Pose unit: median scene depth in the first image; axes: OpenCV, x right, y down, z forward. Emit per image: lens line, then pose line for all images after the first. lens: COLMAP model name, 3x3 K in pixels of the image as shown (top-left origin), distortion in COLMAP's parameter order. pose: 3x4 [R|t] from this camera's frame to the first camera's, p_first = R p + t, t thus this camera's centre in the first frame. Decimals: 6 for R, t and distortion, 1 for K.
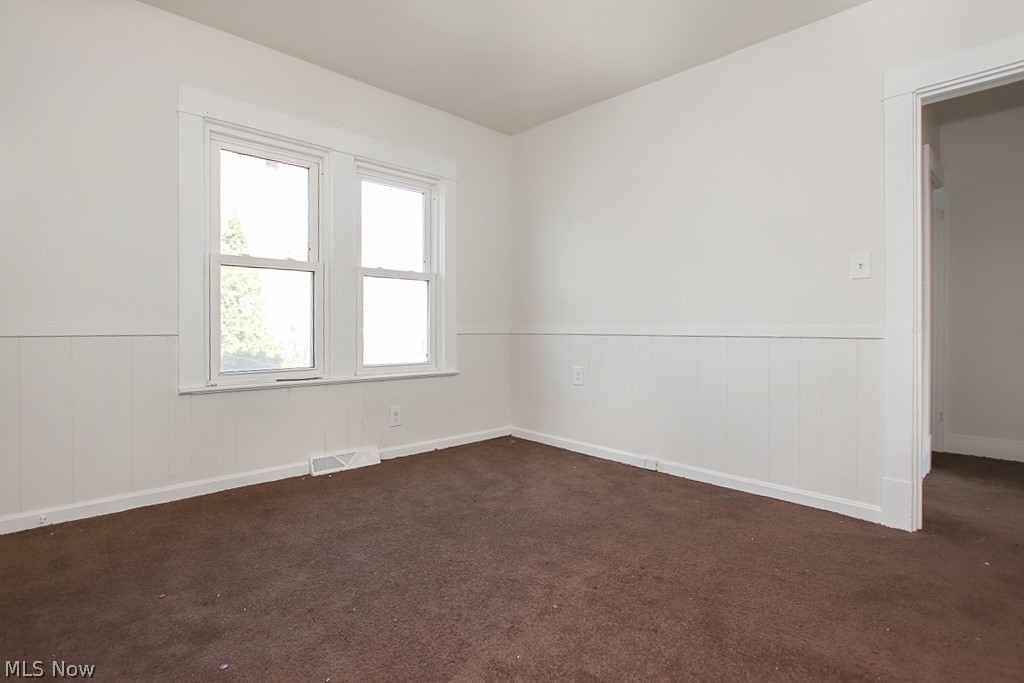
lens RADIAL K [[450.3, 0, 510.8], [0, 450.3, 322.1], [0, 0, 1]] dist [-0.000155, -0.000024]
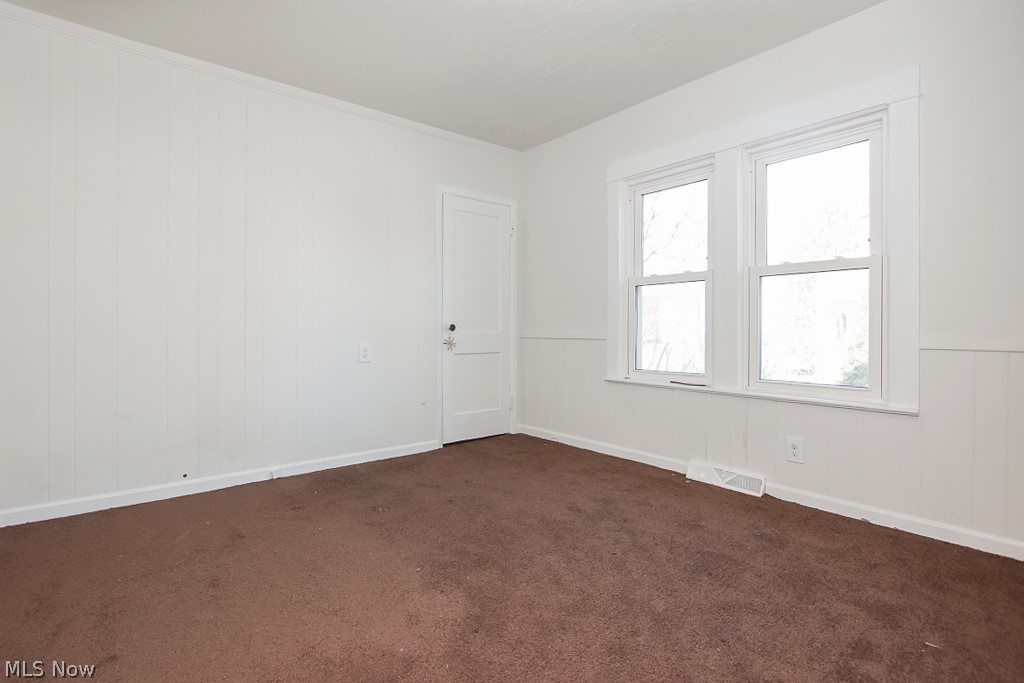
lens RADIAL K [[492.0, 0, 510.0], [0, 492.0, 332.3], [0, 0, 1]] dist [0.001713, 0.000300]
pose [[-0.006986, -0.005427, -0.999961, 0.635955], [-0.001216, 0.999985, -0.005419, 0.010778], [0.999975, 0.001178, -0.006992, 0.537170]]
